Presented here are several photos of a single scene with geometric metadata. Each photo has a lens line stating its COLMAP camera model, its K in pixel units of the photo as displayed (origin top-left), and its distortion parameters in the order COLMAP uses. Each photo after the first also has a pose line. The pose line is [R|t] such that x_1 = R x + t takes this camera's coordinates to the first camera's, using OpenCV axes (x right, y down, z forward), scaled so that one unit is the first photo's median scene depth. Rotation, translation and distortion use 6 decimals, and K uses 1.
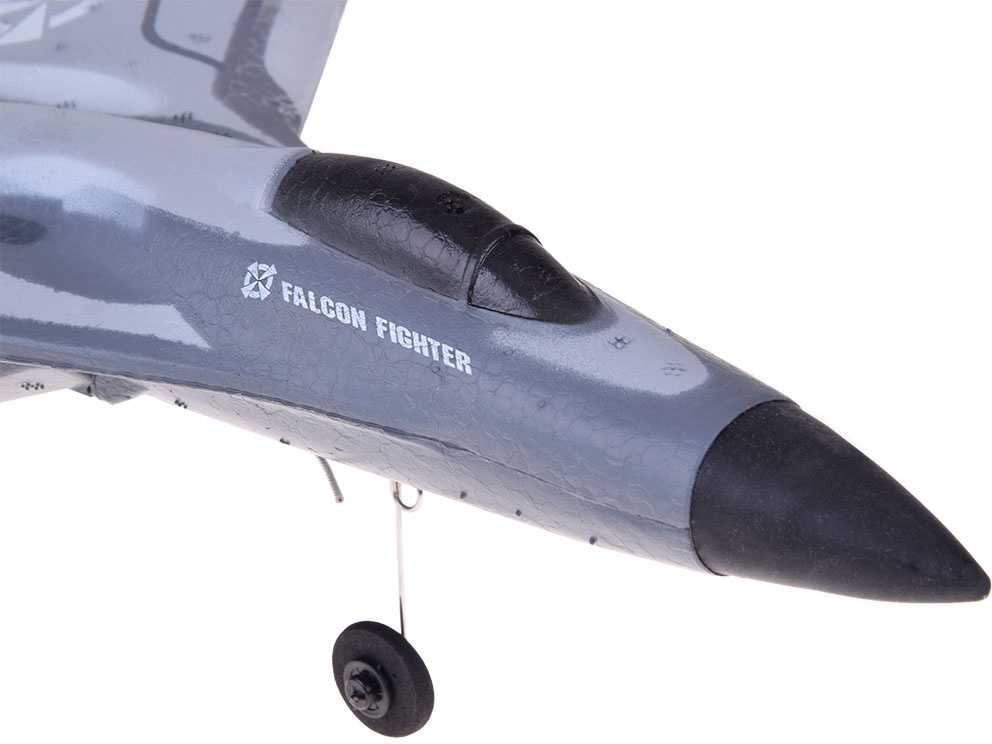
lens RADIAL K [[4059.3, 0, 496.0], [0, 4059.3, 372.0], [0, 0, 1]] dist [0.455689, -0.662480]
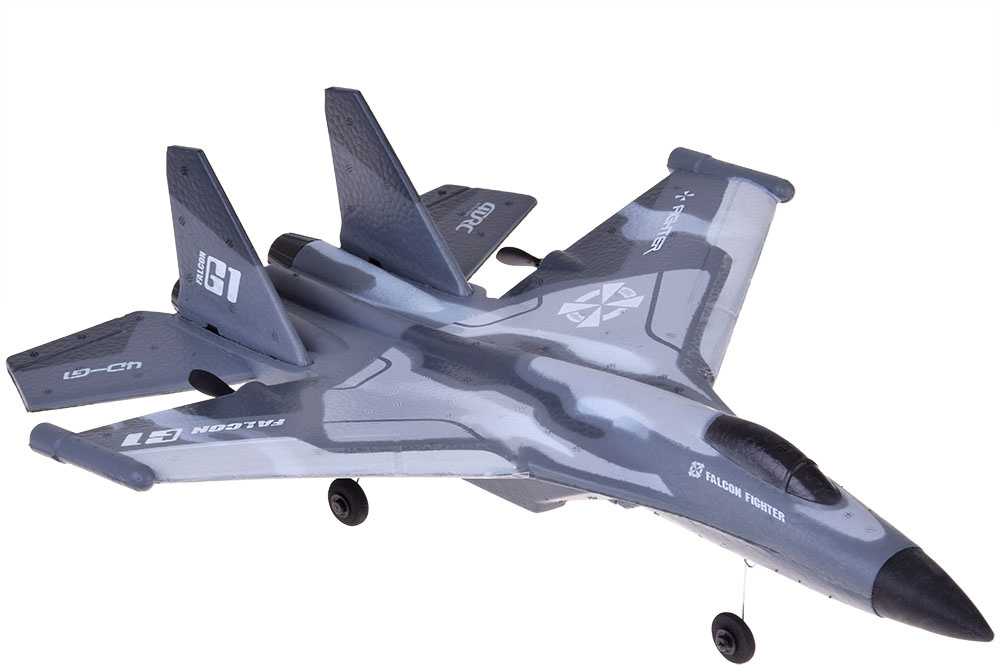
lens RADIAL K [[2833.8, 0, 500.0], [0, 2833.8, 336.0], [0, 0, 1]] dist [0.086482, 1.426611]
pose [[0.992068, 0.084240, -0.093299, -0.024467], [-0.082579, 0.996352, 0.021529, -0.124882], [0.094772, -0.013654, 0.995405, -0.638083]]
